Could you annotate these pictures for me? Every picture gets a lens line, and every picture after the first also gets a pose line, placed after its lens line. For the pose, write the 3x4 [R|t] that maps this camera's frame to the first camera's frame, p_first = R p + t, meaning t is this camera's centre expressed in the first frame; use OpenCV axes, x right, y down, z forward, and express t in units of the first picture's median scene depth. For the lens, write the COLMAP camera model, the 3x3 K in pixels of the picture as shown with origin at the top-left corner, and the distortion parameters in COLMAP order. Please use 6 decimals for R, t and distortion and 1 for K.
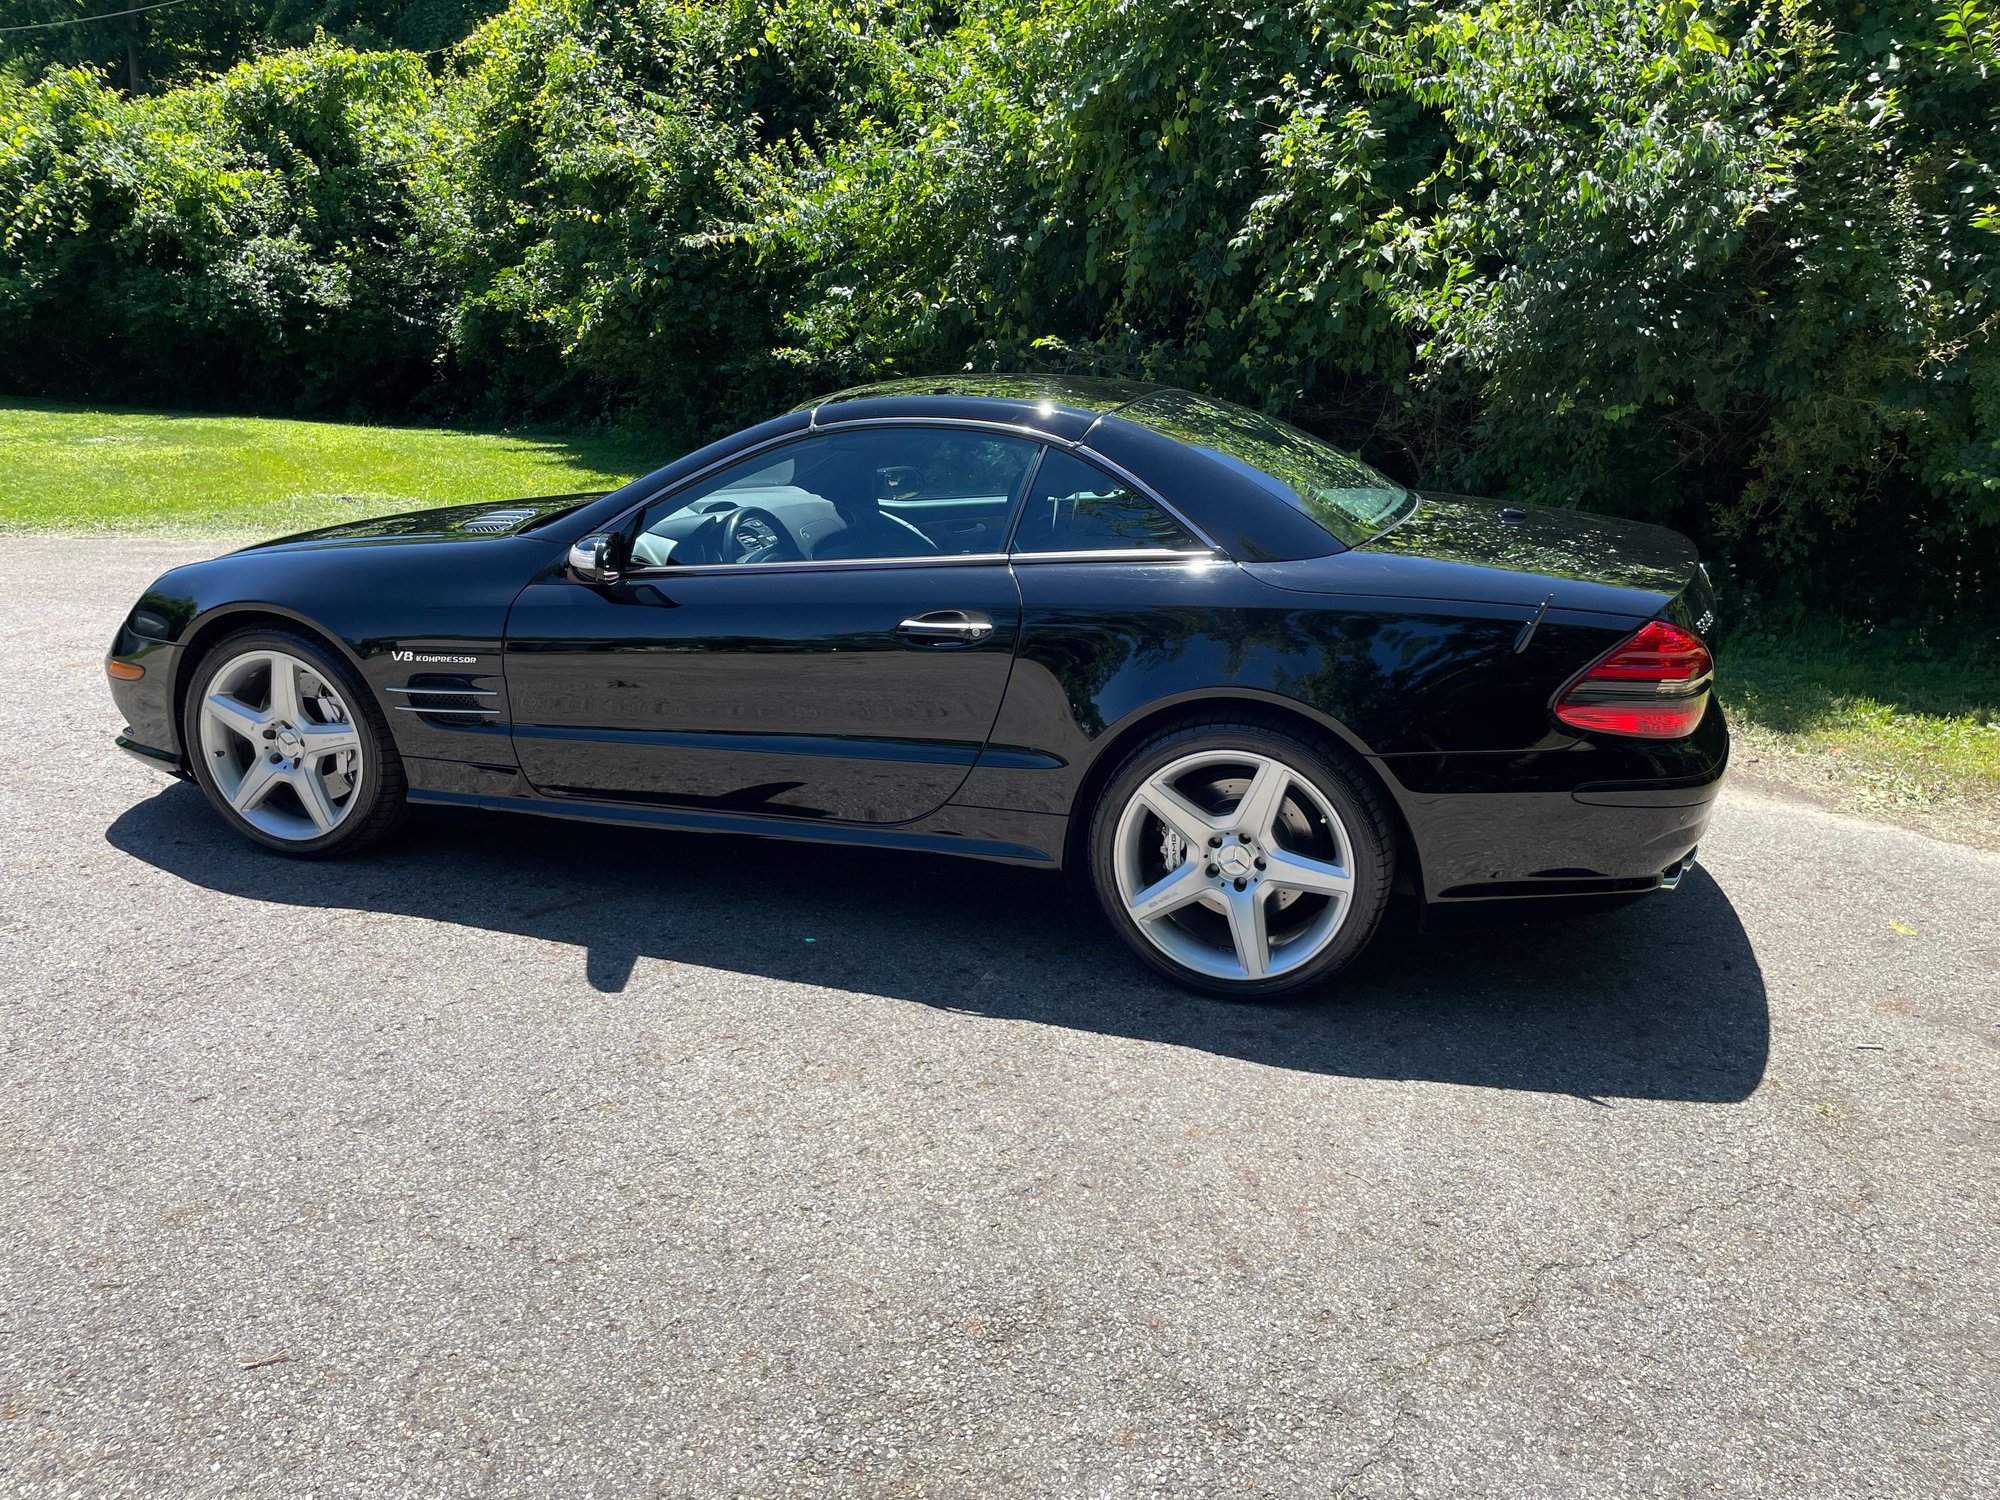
lens RADIAL K [[1503.0, 0, 1009.4], [0, 1503.0, 765.5], [0, 0, 1]] dist [0.067348, -0.088582]
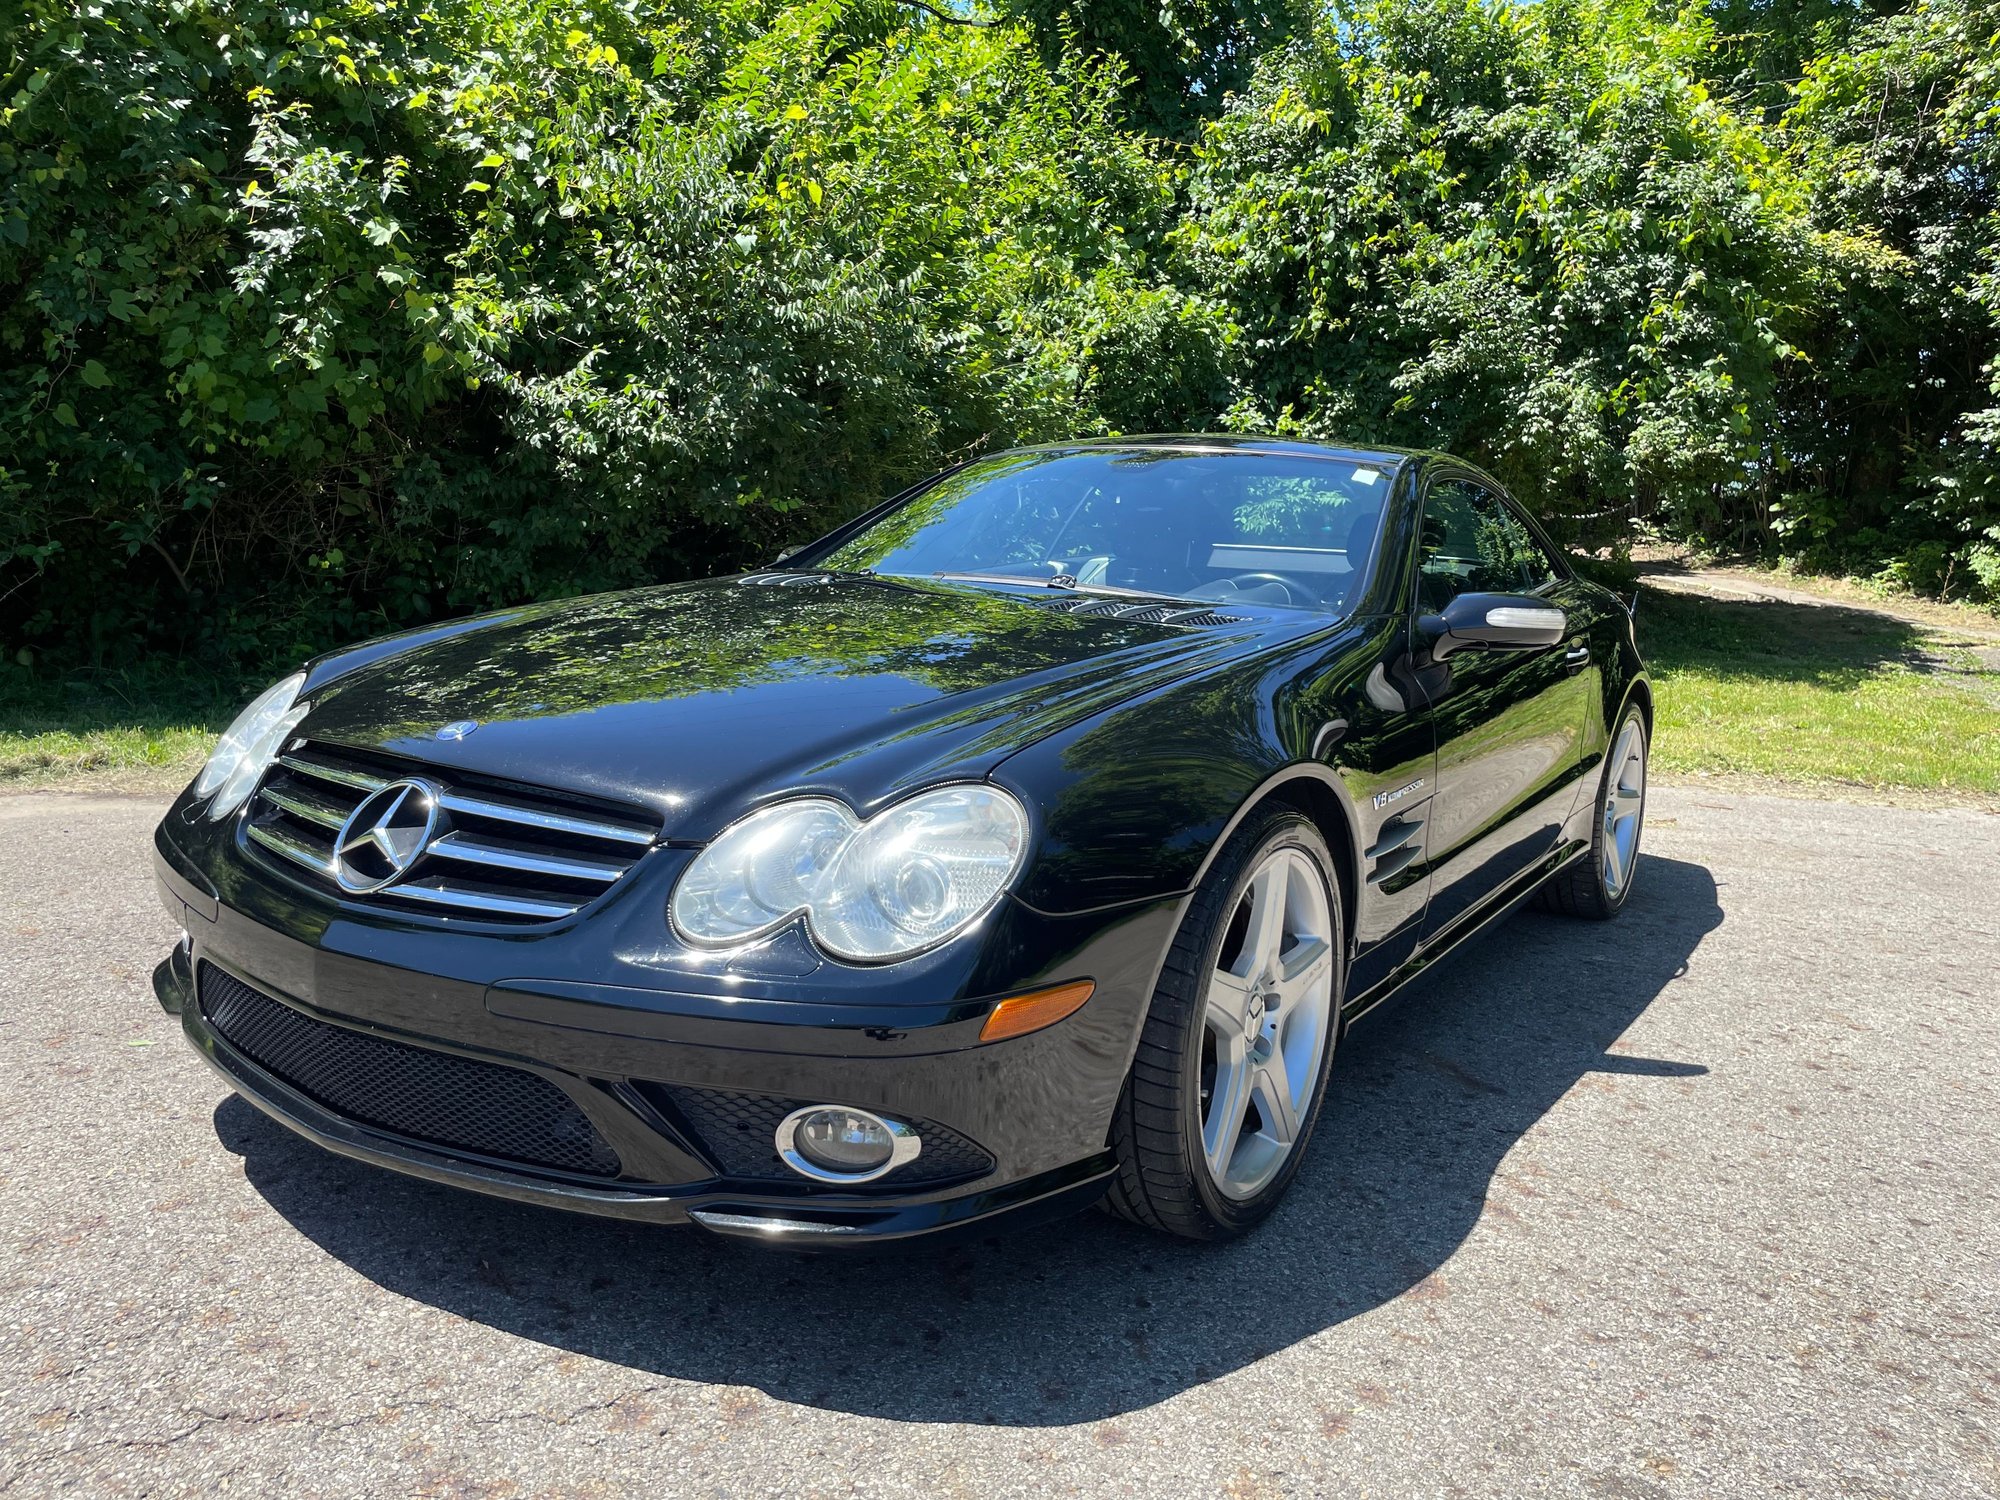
lens RADIAL K [[1503.0, 0, 1004.2], [0, 1503.0, 732.4], [0, 0, 1]] dist [0.067348, -0.088582]
pose [[0.250665, -0.128513, 0.959506, -0.454665], [0.226138, 0.971501, 0.071043, -0.078340], [-0.941291, 0.199173, 0.272583, 0.408838]]
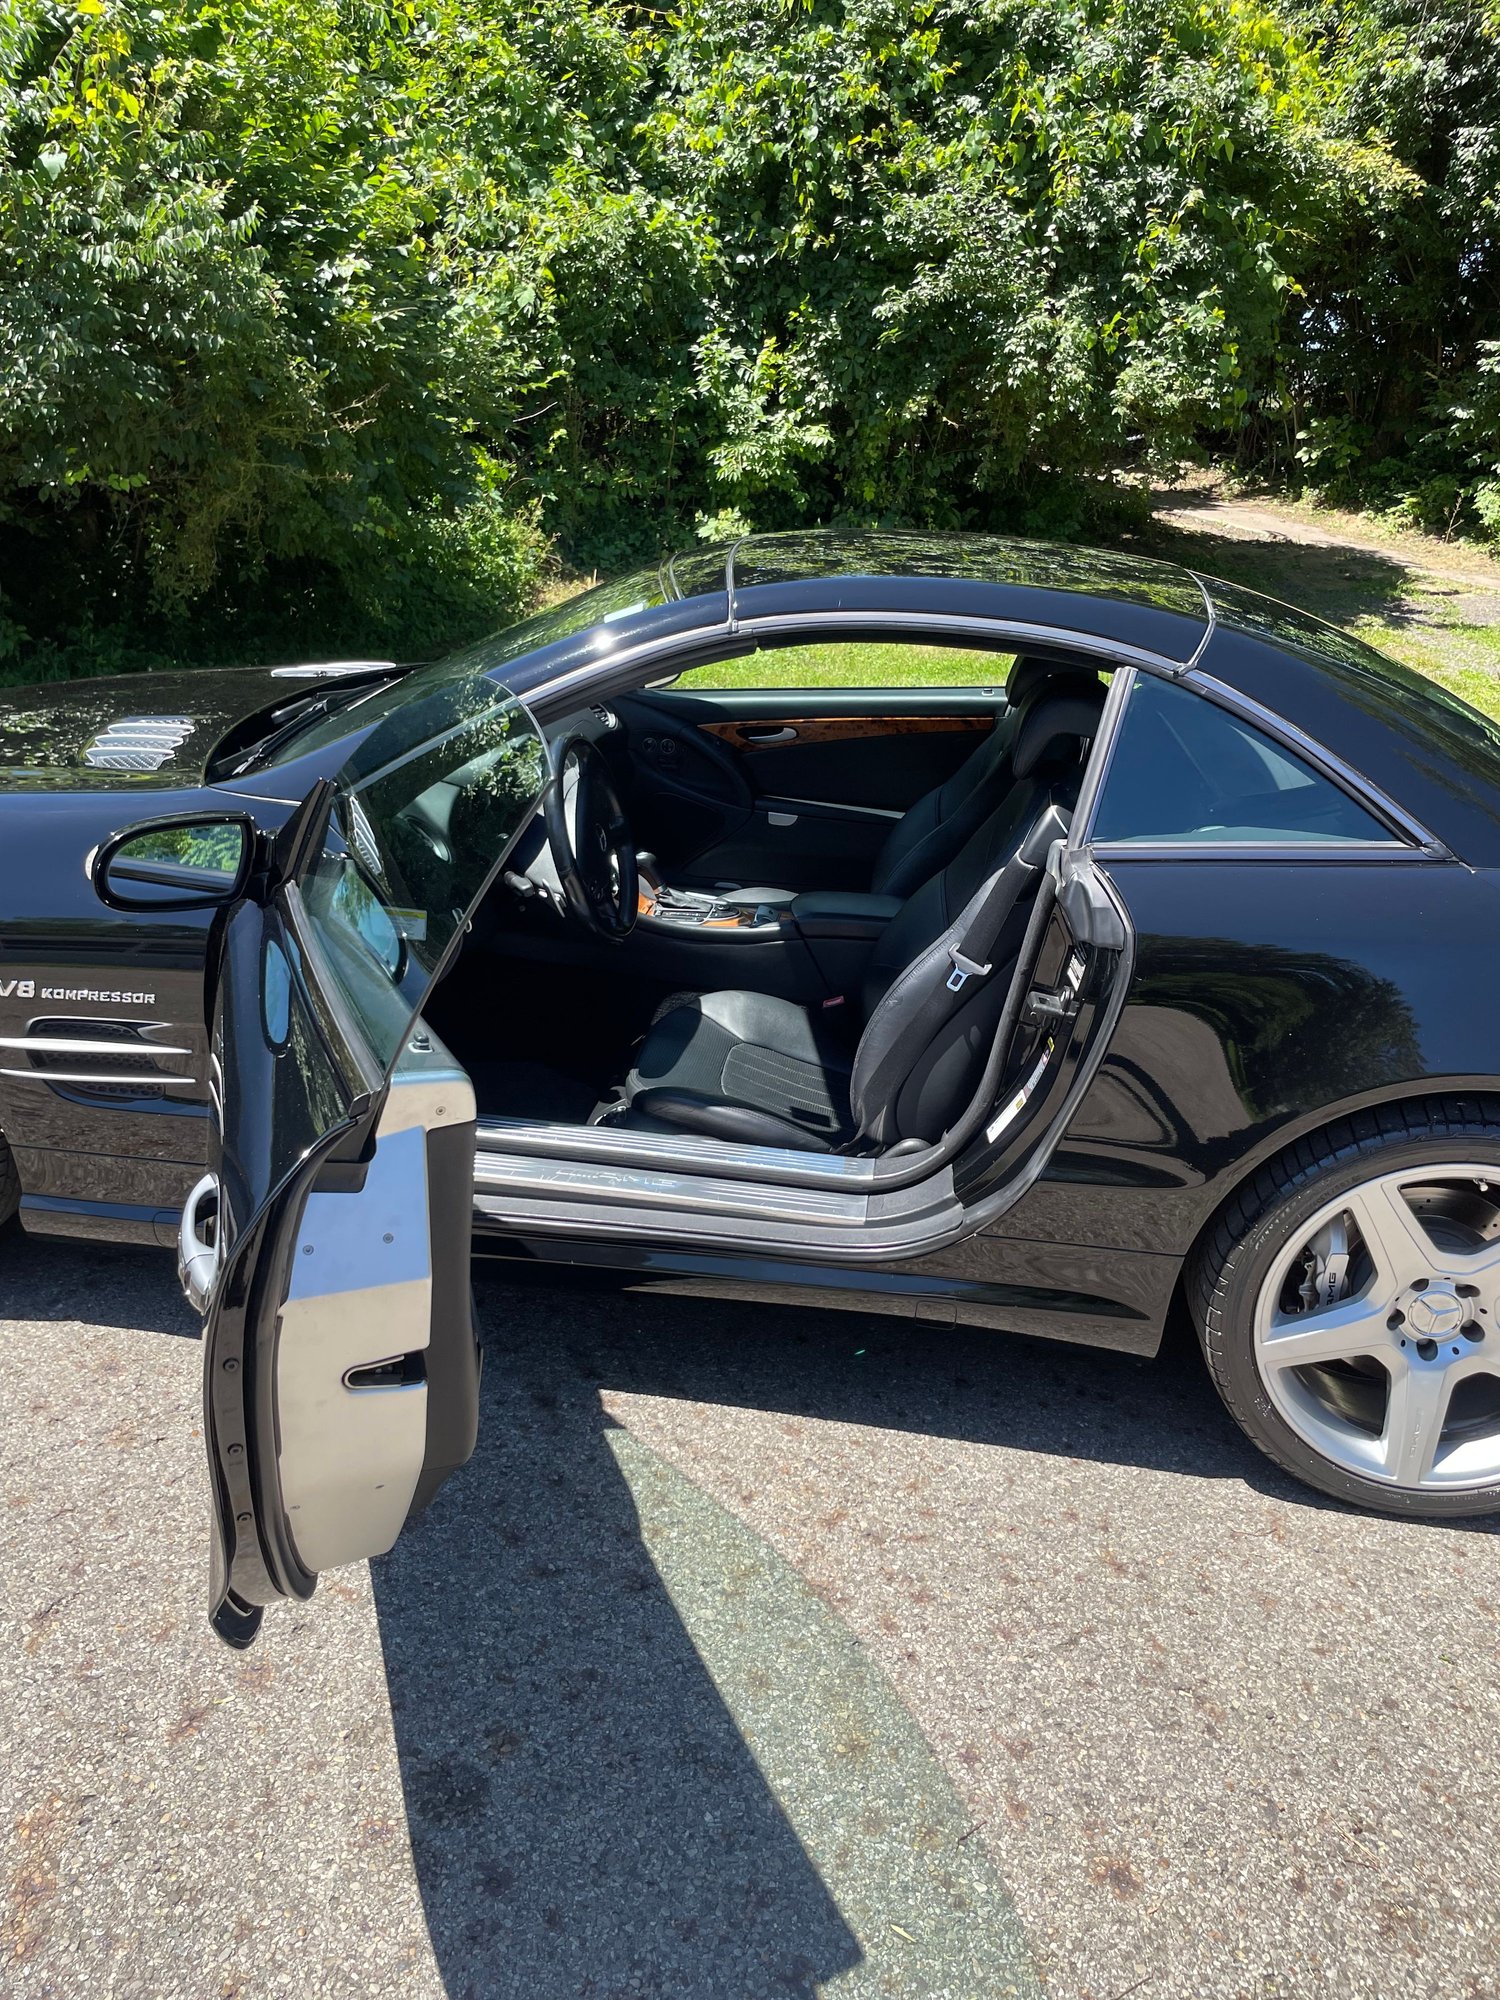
lens RADIAL K [[1503.0, 0, 747.6], [0, 1503.0, 987.3], [0, 0, 1]] dist [0.067348, -0.088582]
pose [[0.155063, -0.345862, 0.925384, -0.404914], [0.226507, 0.924207, 0.307468, -0.099453], [-0.961587, 0.161929, 0.221650, 0.312380]]
